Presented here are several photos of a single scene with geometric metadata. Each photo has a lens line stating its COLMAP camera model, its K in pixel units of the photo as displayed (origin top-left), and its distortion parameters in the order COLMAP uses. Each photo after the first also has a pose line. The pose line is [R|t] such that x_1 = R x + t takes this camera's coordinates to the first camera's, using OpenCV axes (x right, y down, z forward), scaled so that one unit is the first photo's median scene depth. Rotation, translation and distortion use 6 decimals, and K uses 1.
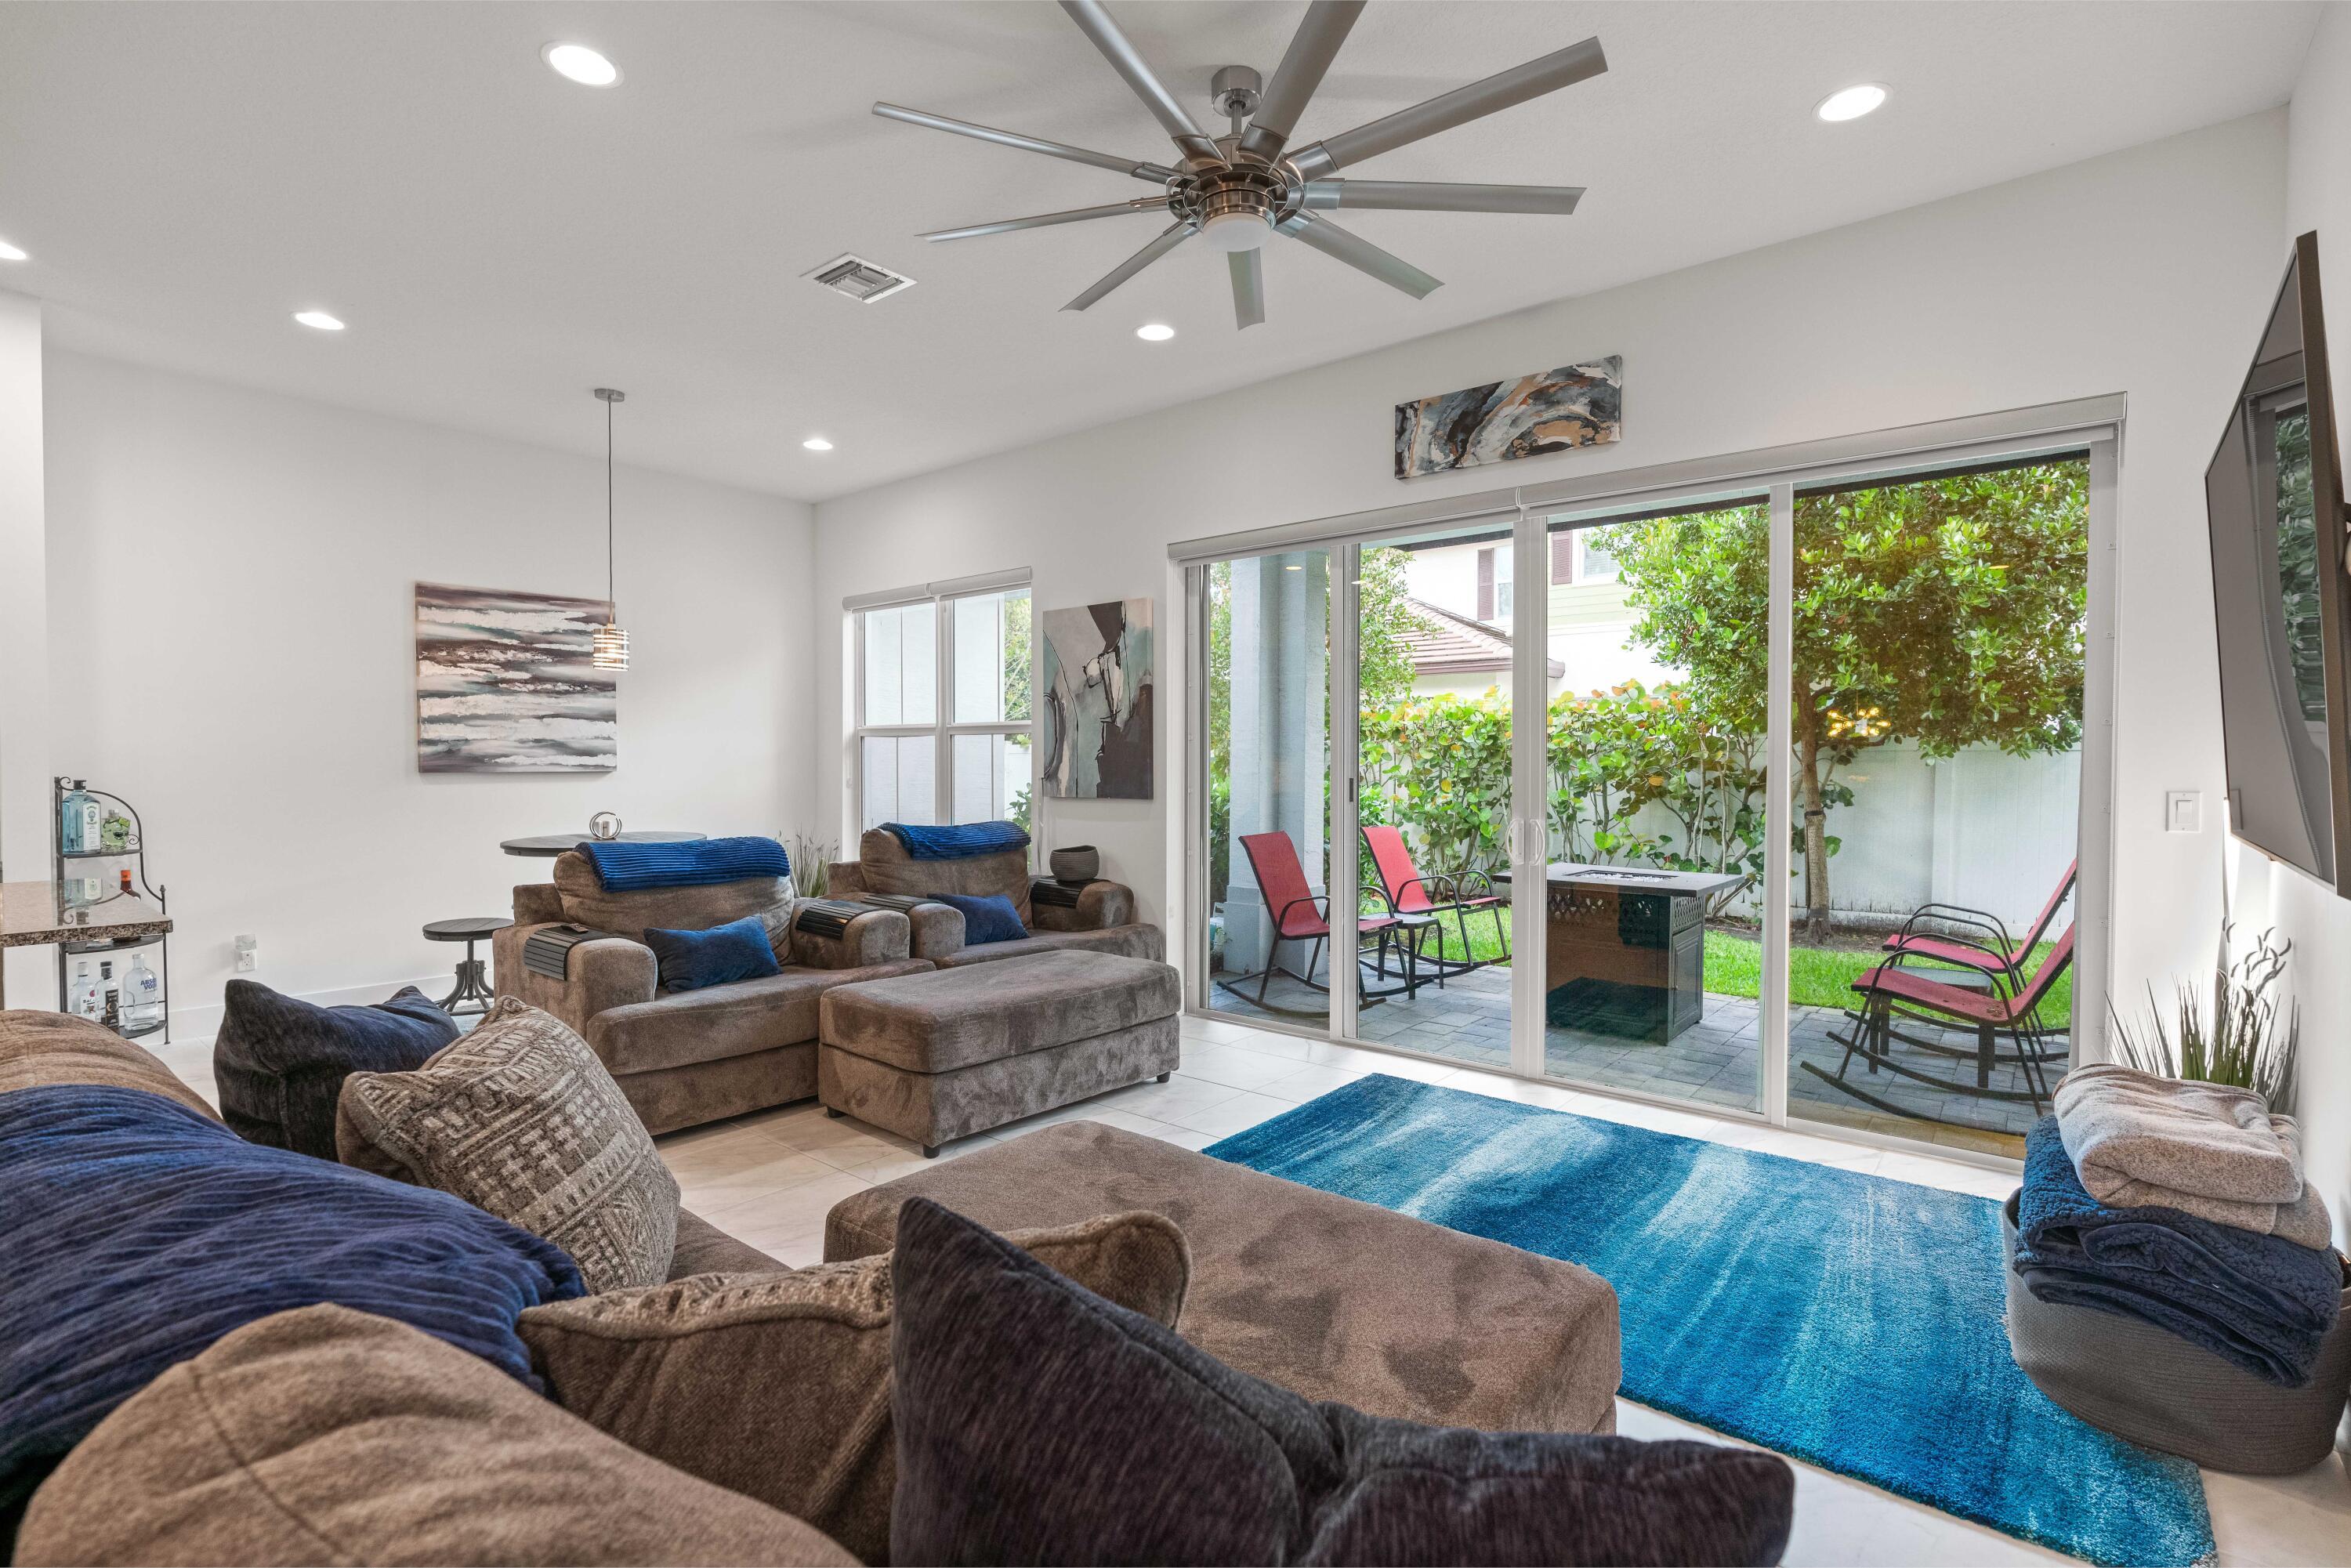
lens RADIAL K [[1066.2, 0, 1175.5], [0, 1066.2, 784.0], [0, 0, 1]] dist [-0.010875, -0.000004]
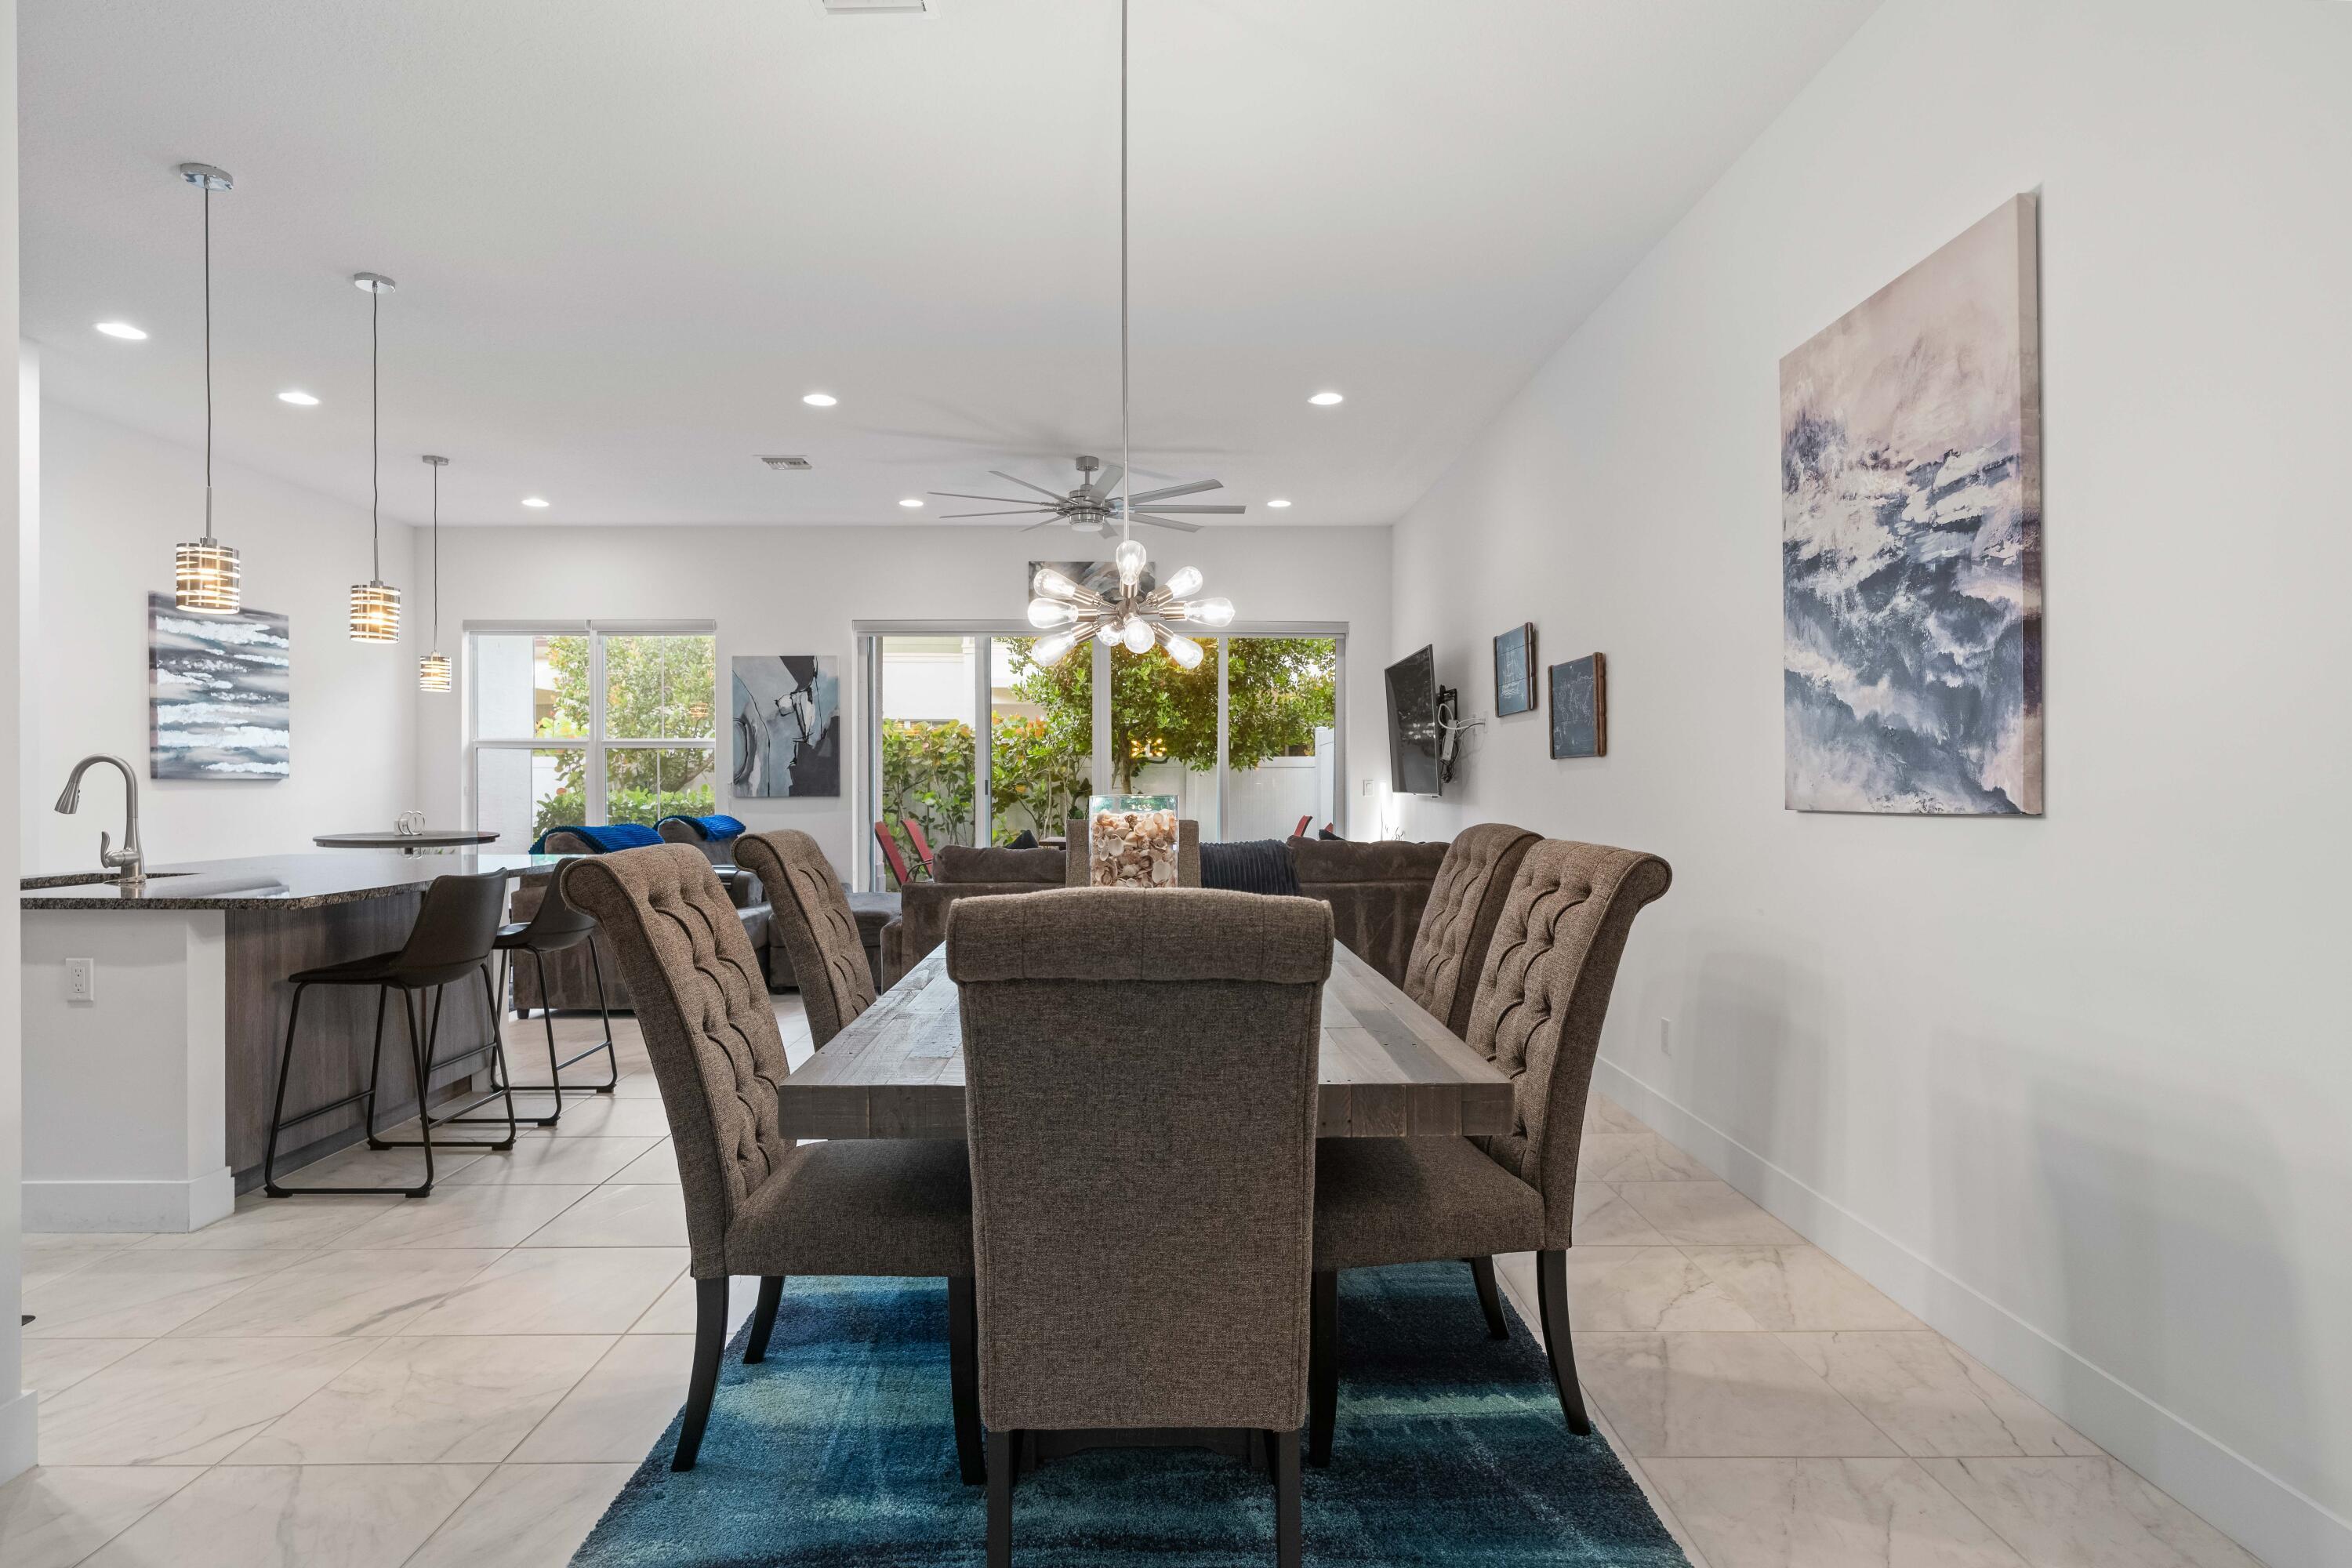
lens RADIAL K [[1188.6, 0, 1176.0], [0, 1188.6, 784.0], [0, 0, 1]] dist [-0.000787, -0.000323]
pose [[0.761615, -0.004649, 0.648013, -0.668657], [0.016858, 0.999778, -0.012641, 0.024198], [-0.647810, 0.020551, 0.761524, -0.478720]]
